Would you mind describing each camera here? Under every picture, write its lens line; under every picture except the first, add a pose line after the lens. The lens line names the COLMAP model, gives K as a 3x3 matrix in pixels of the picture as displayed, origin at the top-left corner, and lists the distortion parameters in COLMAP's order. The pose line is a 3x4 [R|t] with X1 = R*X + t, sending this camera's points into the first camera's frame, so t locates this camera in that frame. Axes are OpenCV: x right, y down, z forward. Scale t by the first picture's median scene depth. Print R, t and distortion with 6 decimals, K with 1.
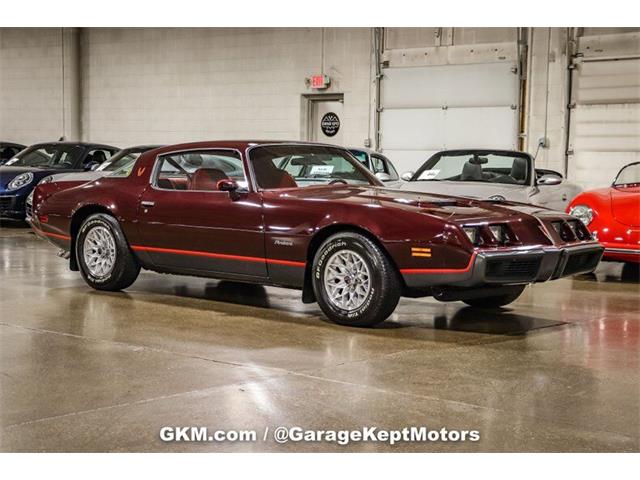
lens RADIAL K [[1184.8, 0, 320.0], [0, 1184.8, 240.0], [0, 0, 1]] dist [0.216351, 0.357812]
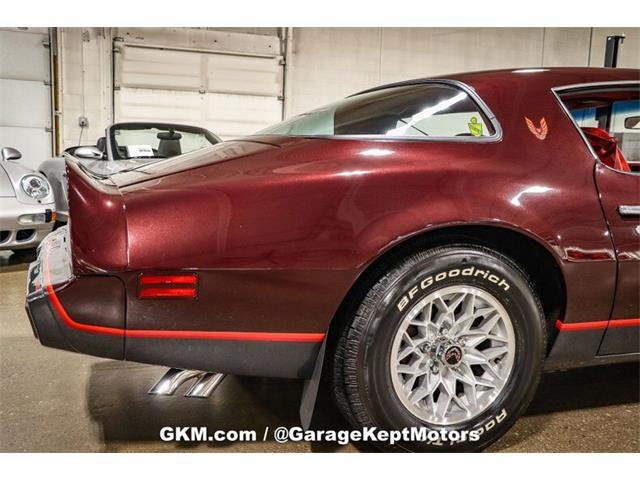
lens RADIAL K [[667.0, 0, 324.0], [0, 667.0, 246.7], [0, 0, 1]] dist [-0.124238, 0.327724]
pose [[0.471343, -0.110373, 0.875016, -0.264668], [0.041479, 0.993815, 0.103014, -0.031251], [-0.880974, -0.012260, 0.473006, 0.682051]]
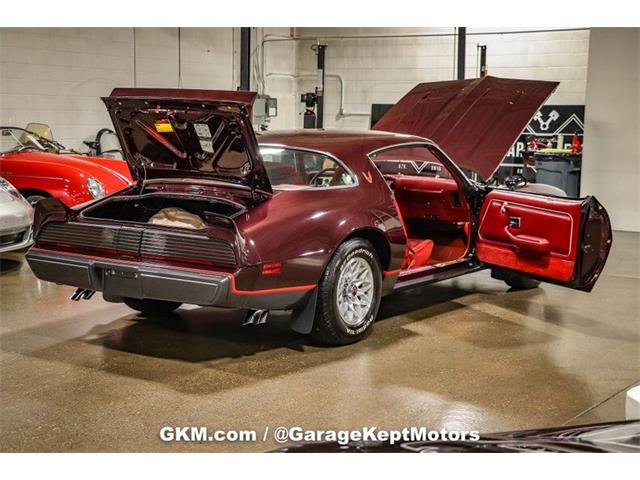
lens RADIAL K [[1034.4, 0, 320.0], [0, 1034.4, 240.0], [0, 0, 1]] dist [0.042406, 0.023409]
pose [[-0.127080, -0.141706, 0.981718, -0.575802], [0.048716, 0.987656, 0.148870, -0.084128], [-0.990695, 0.066744, -0.118608, 0.791174]]
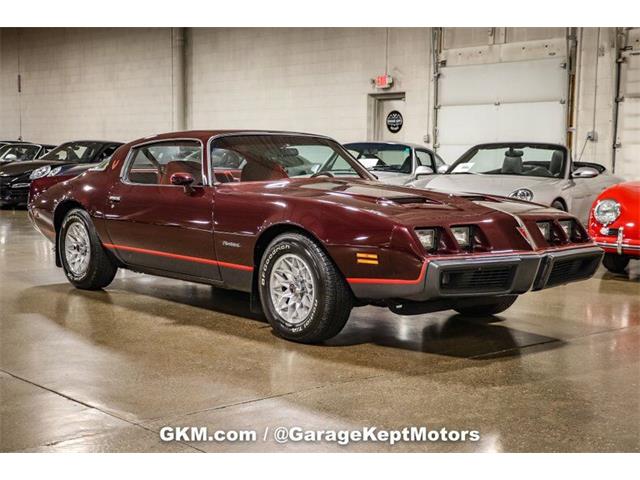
lens RADIAL K [[964.1, 0, 320.0], [0, 964.1, 240.0], [0, 0, 1]] dist [0.038342, 0.661803]
pose [[0.991864, 0.006575, -0.127128, 0.077792], [-0.004357, 0.999834, 0.017719, -0.008259], [0.127224, -0.017021, 0.991728, 0.182452]]
